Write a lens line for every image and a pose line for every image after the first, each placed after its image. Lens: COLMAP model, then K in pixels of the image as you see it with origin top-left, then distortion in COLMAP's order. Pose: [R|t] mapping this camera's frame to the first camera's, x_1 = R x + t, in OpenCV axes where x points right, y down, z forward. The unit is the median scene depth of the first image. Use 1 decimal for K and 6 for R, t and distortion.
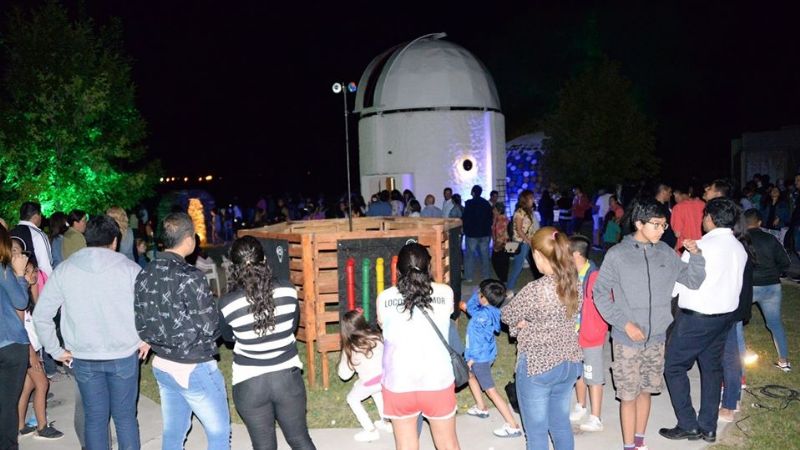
lens RADIAL K [[643.9, 0, 399.6], [0, 643.9, 226.4], [0, 0, 1]] dist [-0.167247, 0.097893]
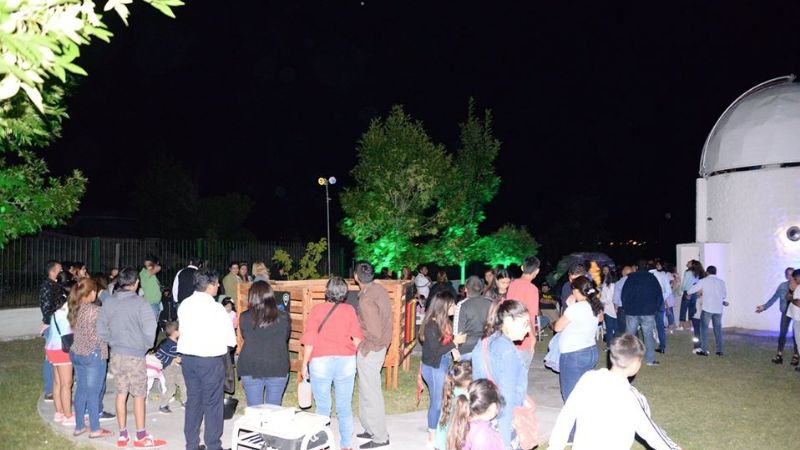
lens RADIAL K [[643.9, 0, 399.6], [0, 643.9, 224.9], [0, 0, 1]] dist [-0.167247, 0.097893]
pose [[0.572668, -0.001380, -0.819786, 0.454949], [-0.076697, 0.995522, -0.055253, -0.025761], [0.816192, 0.094517, 0.569998, 0.151192]]
